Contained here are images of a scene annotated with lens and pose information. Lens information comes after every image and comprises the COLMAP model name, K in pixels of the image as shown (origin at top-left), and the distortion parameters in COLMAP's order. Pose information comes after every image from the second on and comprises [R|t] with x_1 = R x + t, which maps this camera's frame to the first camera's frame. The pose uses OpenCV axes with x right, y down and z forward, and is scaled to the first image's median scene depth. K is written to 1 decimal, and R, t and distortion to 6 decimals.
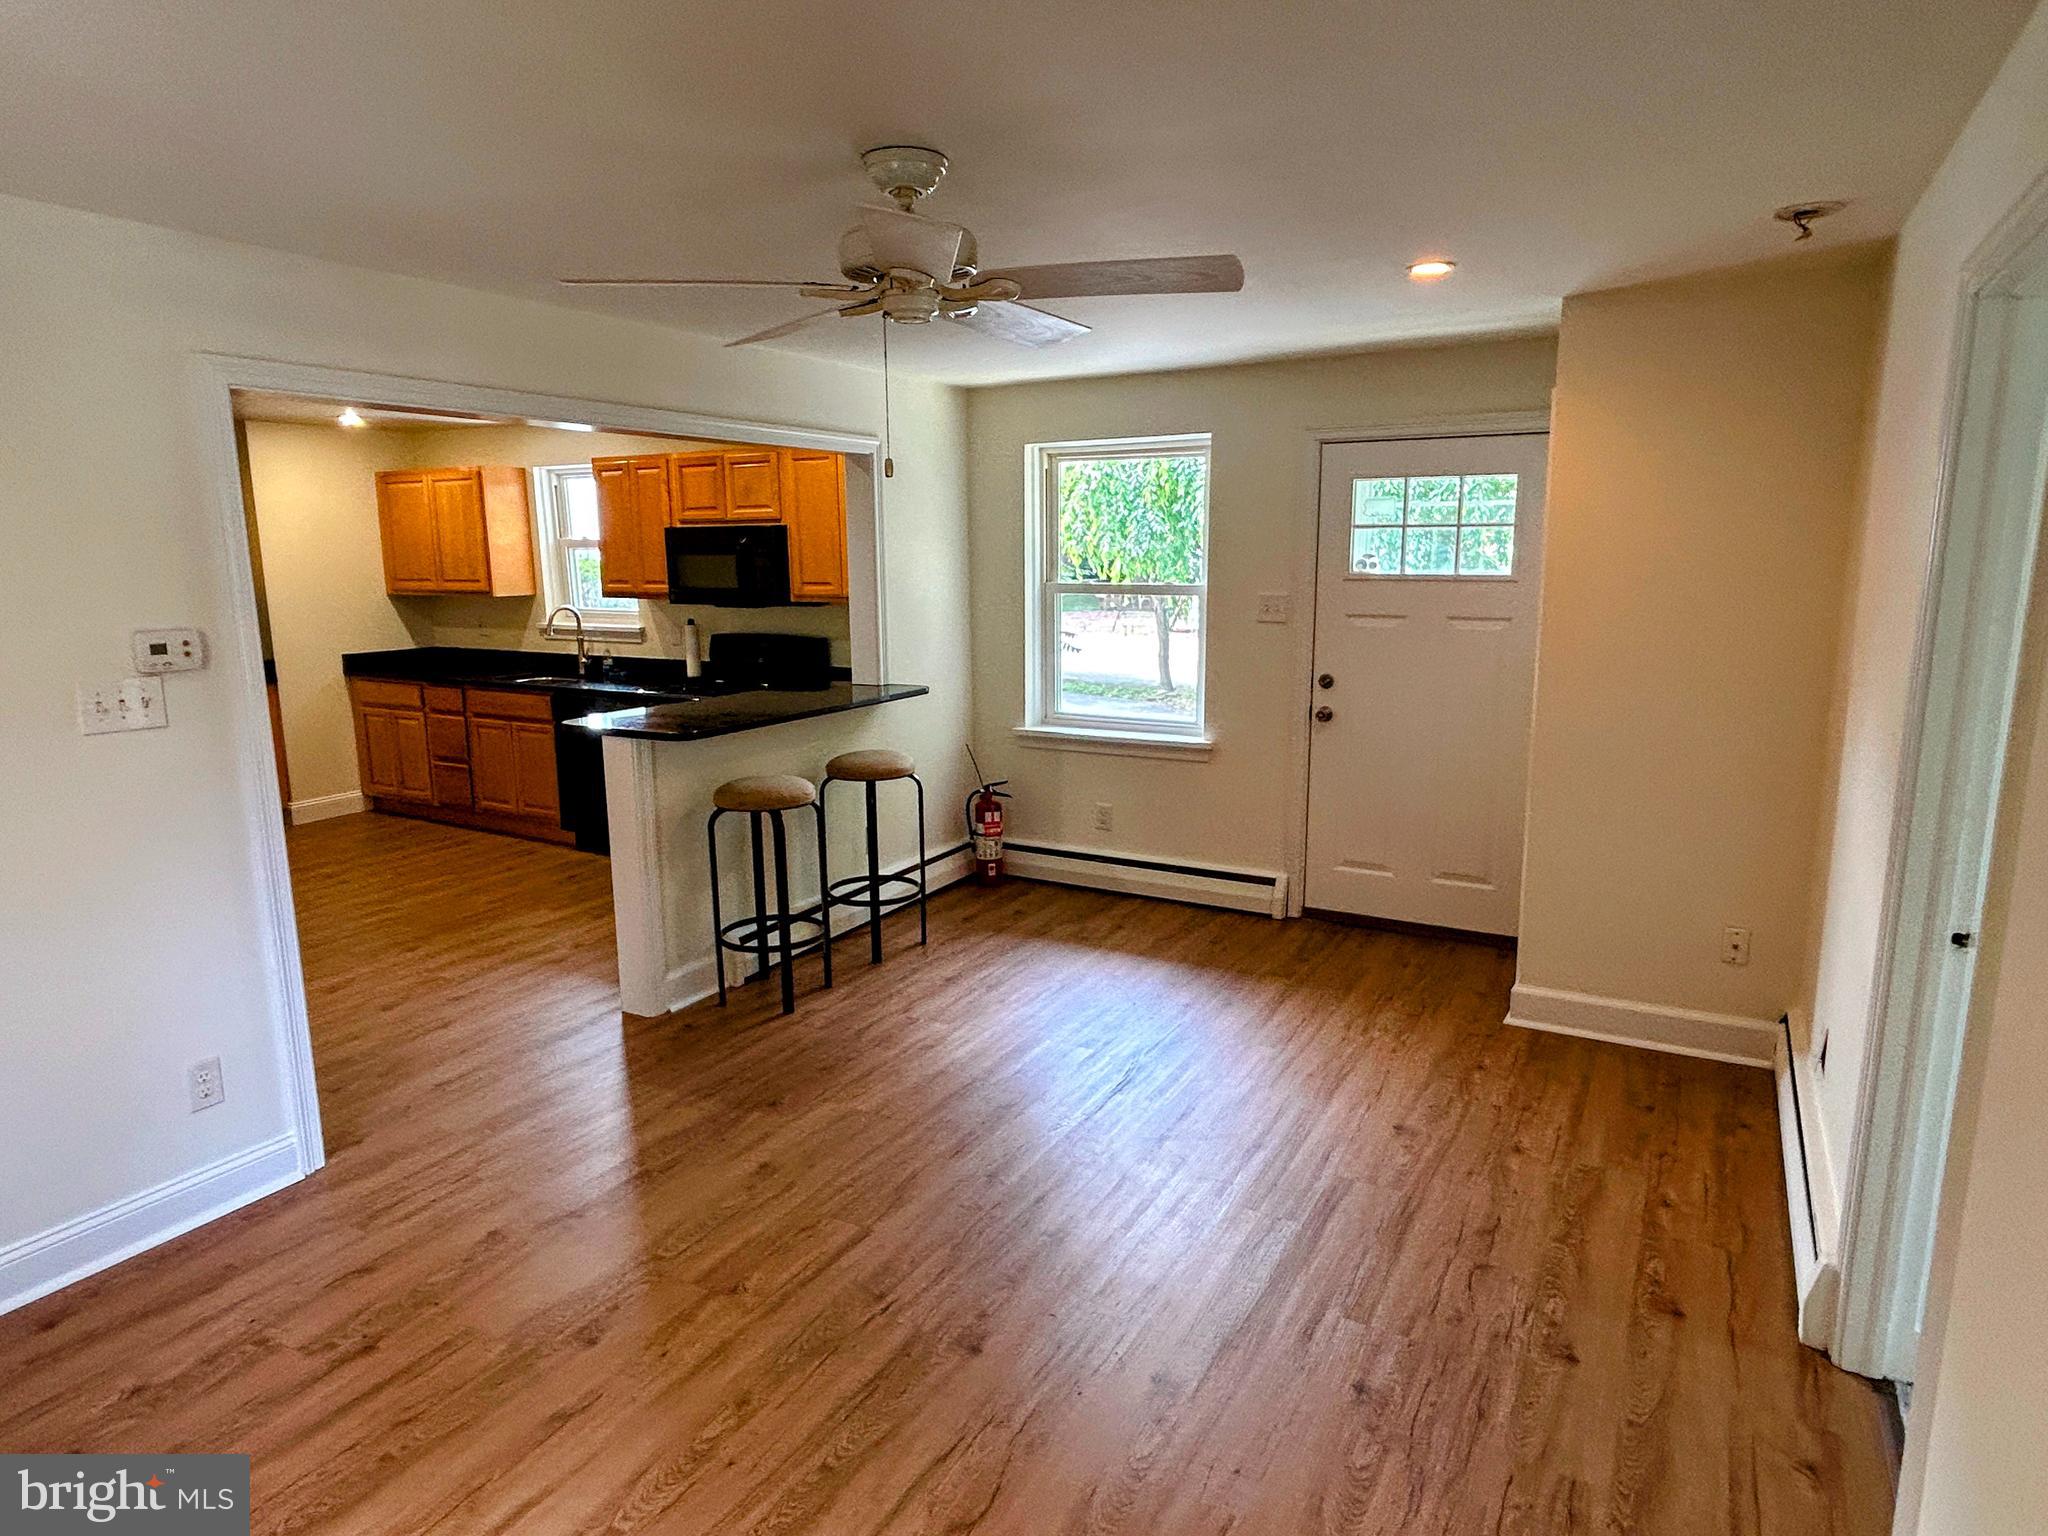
lens RADIAL K [[1203.0, 0, 1028.4], [0, 1203.0, 770.9], [0, 0, 1]] dist [-0.007484, -0.002582]
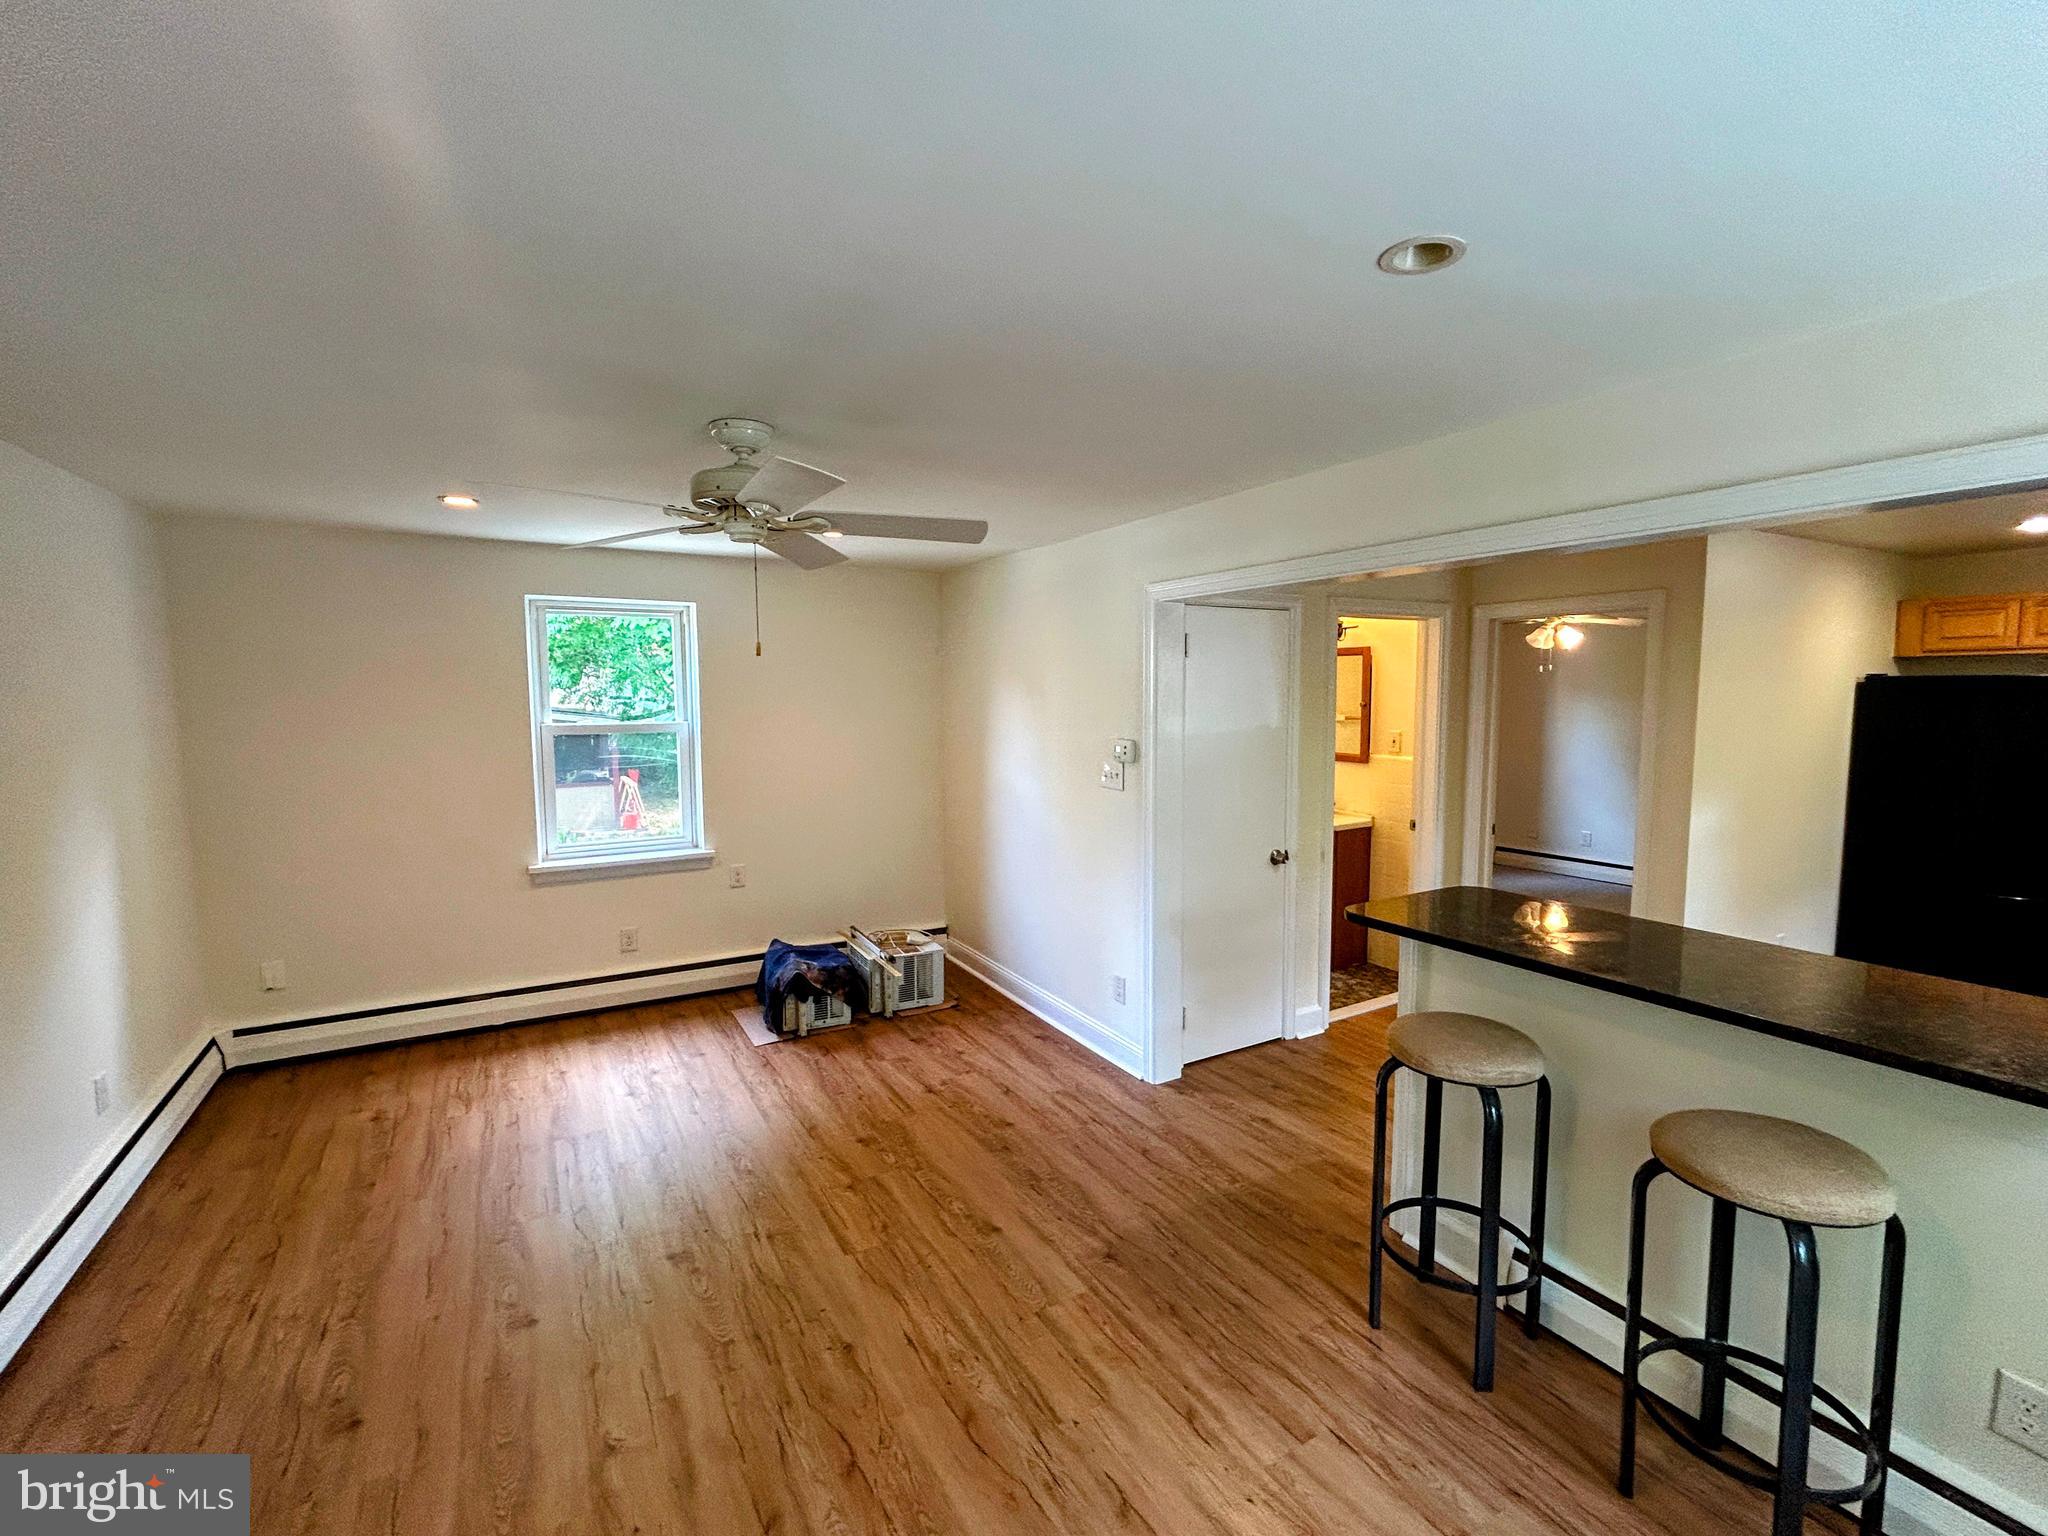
lens RADIAL K [[888.1, 0, 1030.1], [0, 888.1, 765.0], [0, 0, 1]] dist [0.000010, -0.000019]
pose [[-0.500115, 0.082129, -0.862055, 0.562086], [-0.156275, 0.970588, 0.183131, -0.322509], [0.851741, 0.226304, -0.472571, 1.610517]]
